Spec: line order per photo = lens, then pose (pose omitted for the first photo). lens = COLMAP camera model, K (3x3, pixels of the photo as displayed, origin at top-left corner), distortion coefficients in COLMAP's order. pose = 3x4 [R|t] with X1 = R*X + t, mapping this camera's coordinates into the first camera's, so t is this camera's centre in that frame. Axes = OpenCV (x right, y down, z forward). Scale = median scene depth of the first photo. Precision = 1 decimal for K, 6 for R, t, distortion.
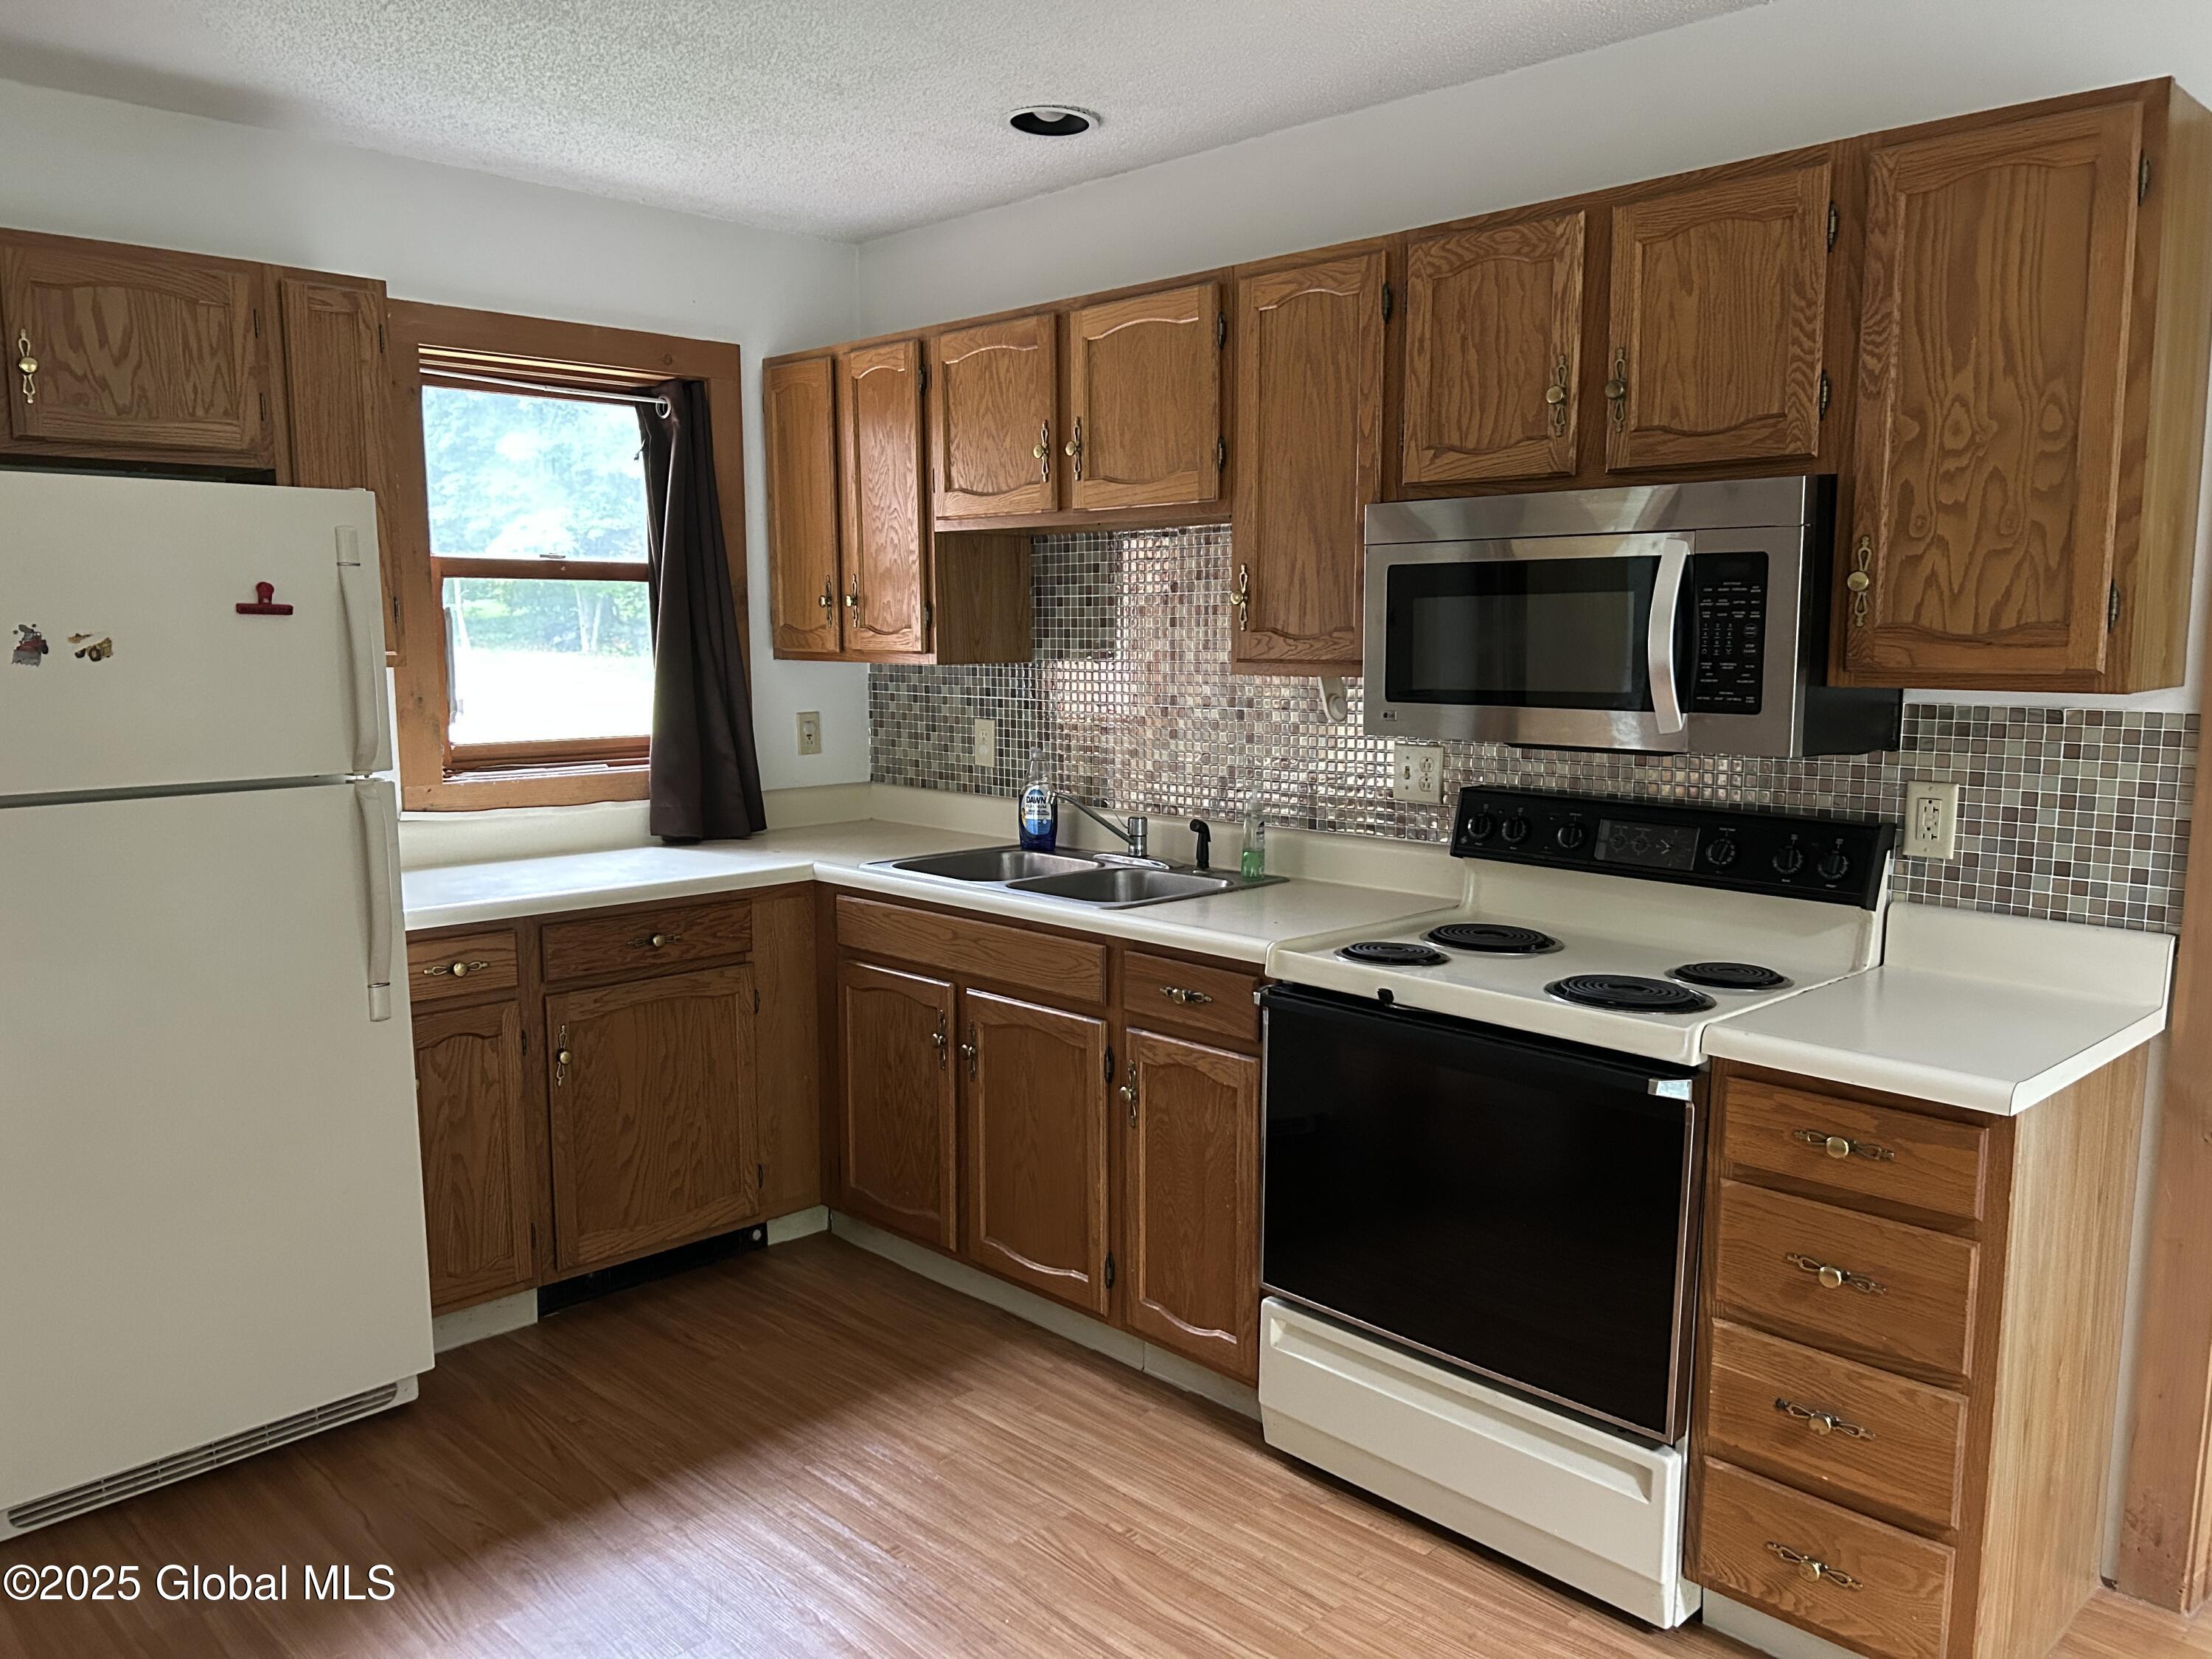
lens RADIAL K [[1666.8, 0, 1106.0], [0, 1666.8, 829.5], [0, 0, 1]] dist [0.095753, -0.115017]
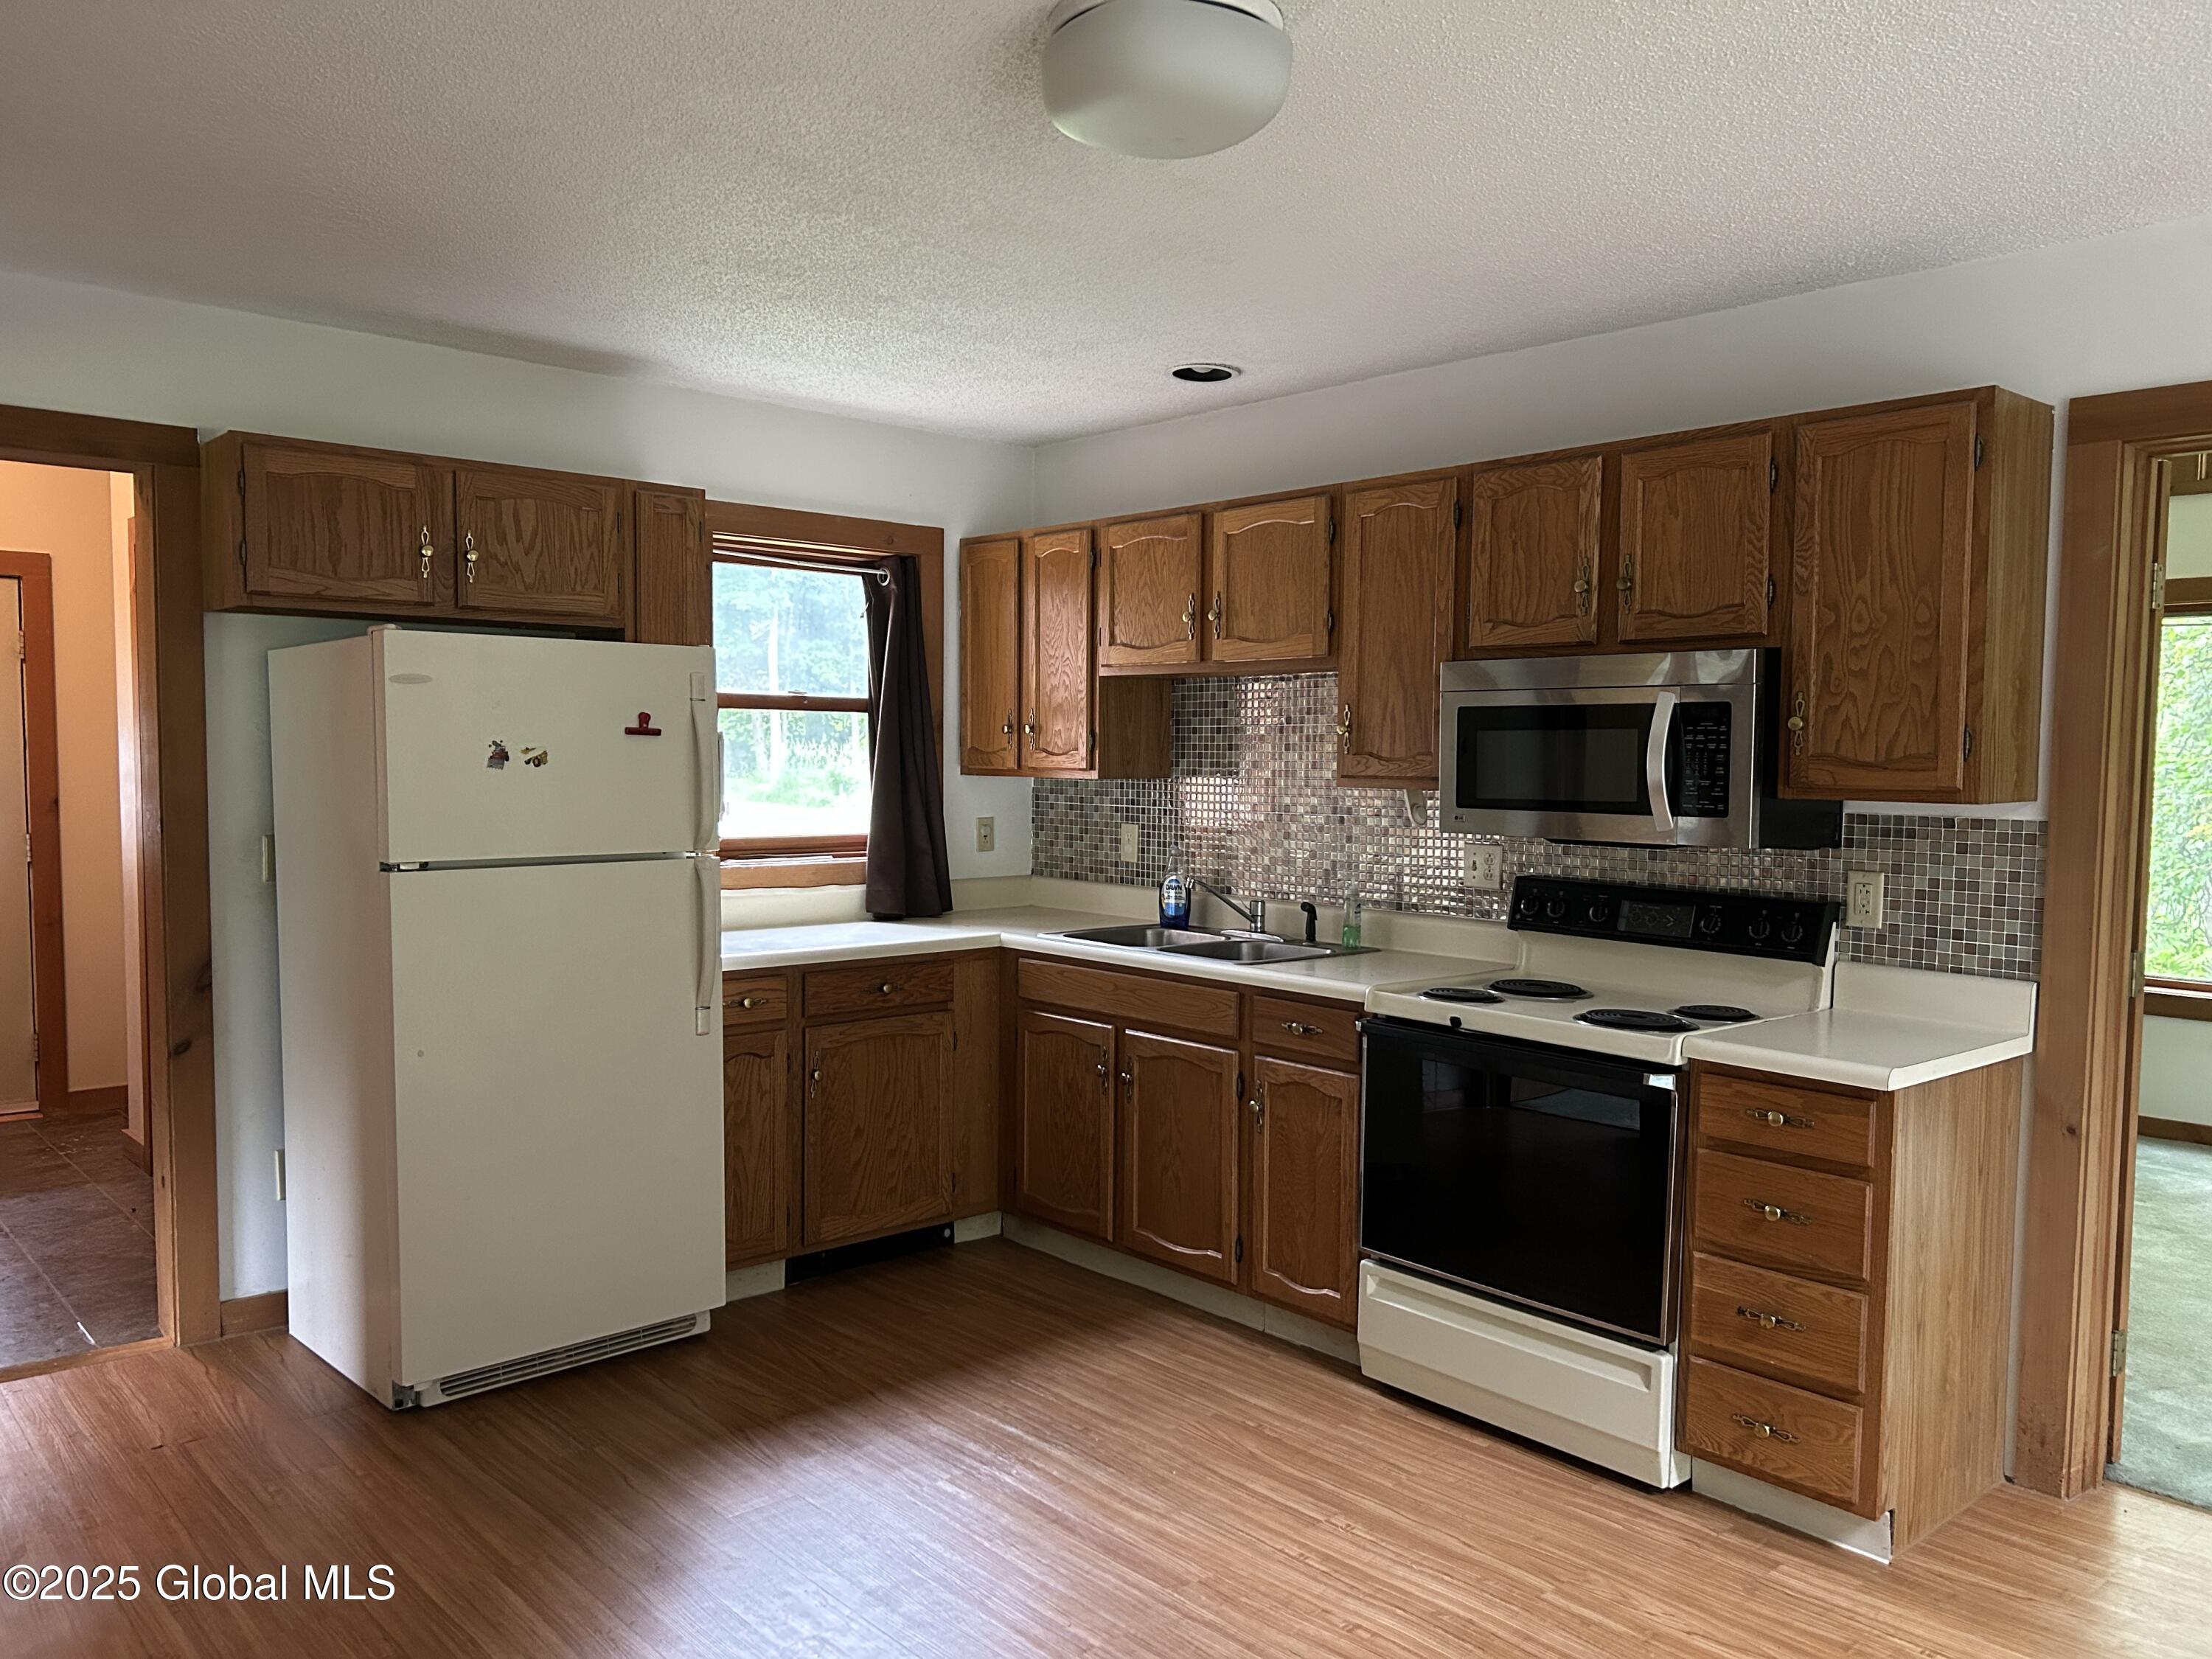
lens RADIAL K [[1683.2, 0, 1098.1], [0, 1683.2, 844.7], [0, 0, 1]] dist [0.063229, -0.057600]
pose [[0.998776, 0.013974, -0.047440, -0.055231], [-0.017133, 0.997615, -0.066866, 0.049093], [0.046393, 0.067597, 0.996634, -0.359798]]
